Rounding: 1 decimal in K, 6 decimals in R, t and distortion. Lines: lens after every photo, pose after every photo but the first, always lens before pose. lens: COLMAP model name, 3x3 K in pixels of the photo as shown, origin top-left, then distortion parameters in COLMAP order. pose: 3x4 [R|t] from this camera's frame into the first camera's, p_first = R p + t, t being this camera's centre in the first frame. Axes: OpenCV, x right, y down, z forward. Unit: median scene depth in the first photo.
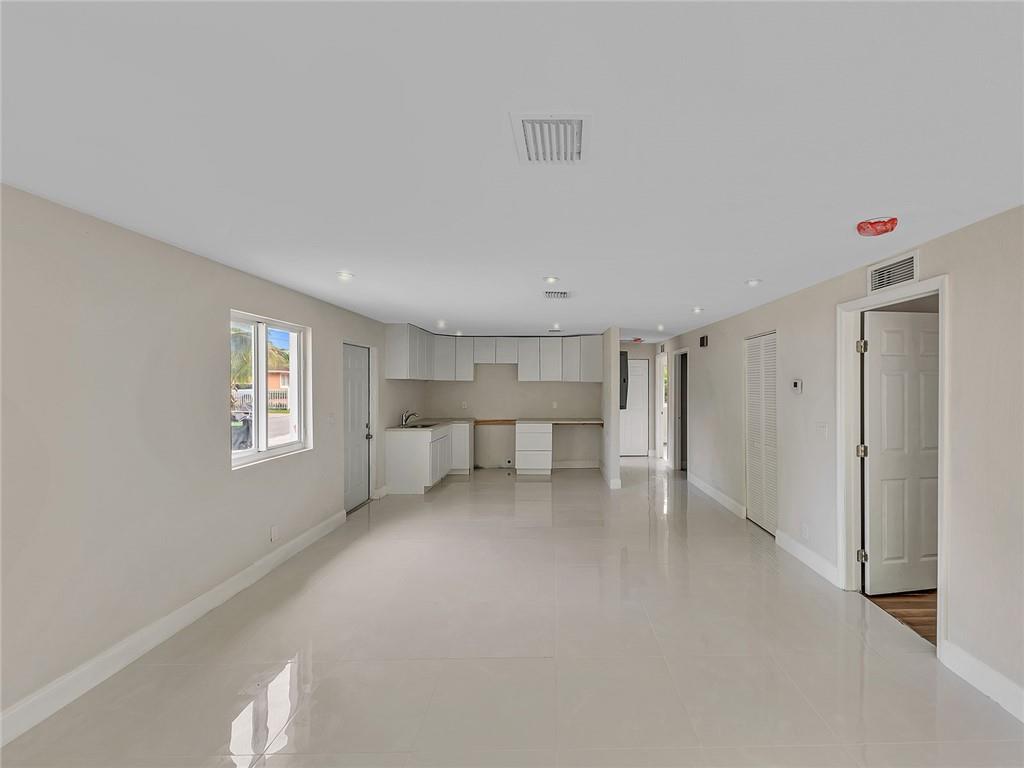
lens RADIAL K [[430.0, 0, 563.4], [0, 430.0, 385.6], [0, 0, 1]] dist [0.011236, -0.003373]
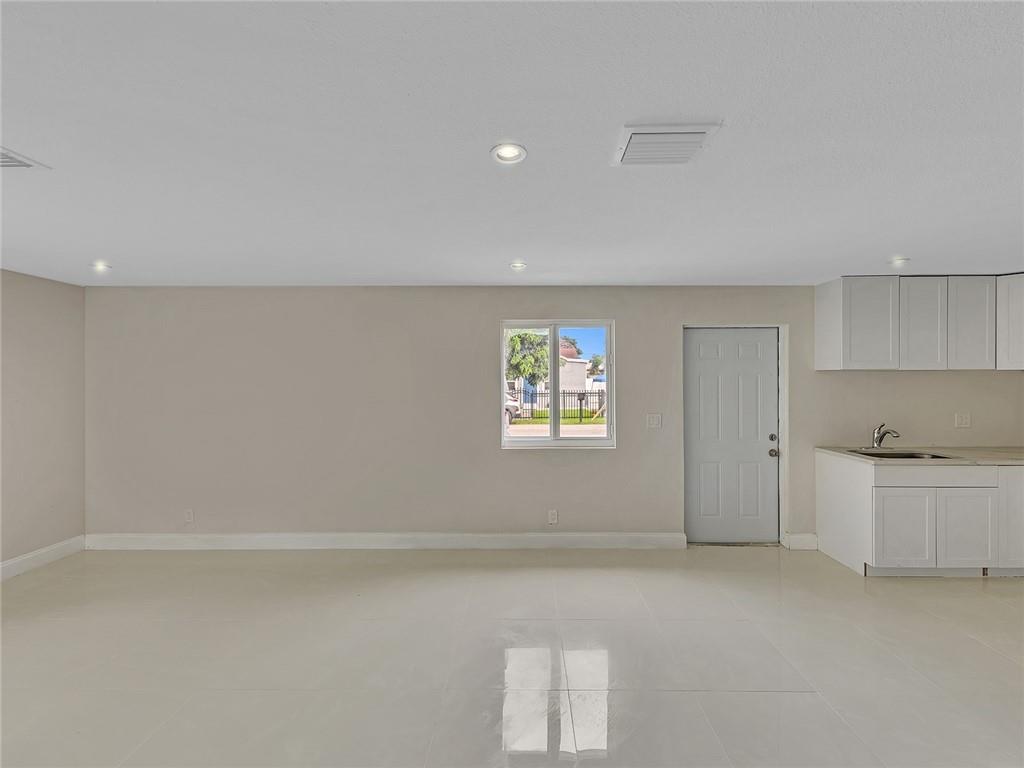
lens RADIAL K [[412.8, 0, 525.5], [0, 412.8, 381.5], [0, 0, 1]] dist [0.005981, -0.001614]
pose [[-0.028201, 0.001041, -0.999602, 0.188167], [0.000900, 0.999999, 0.001016, -0.000008], [0.999602, -0.000871, -0.028202, 0.490168]]
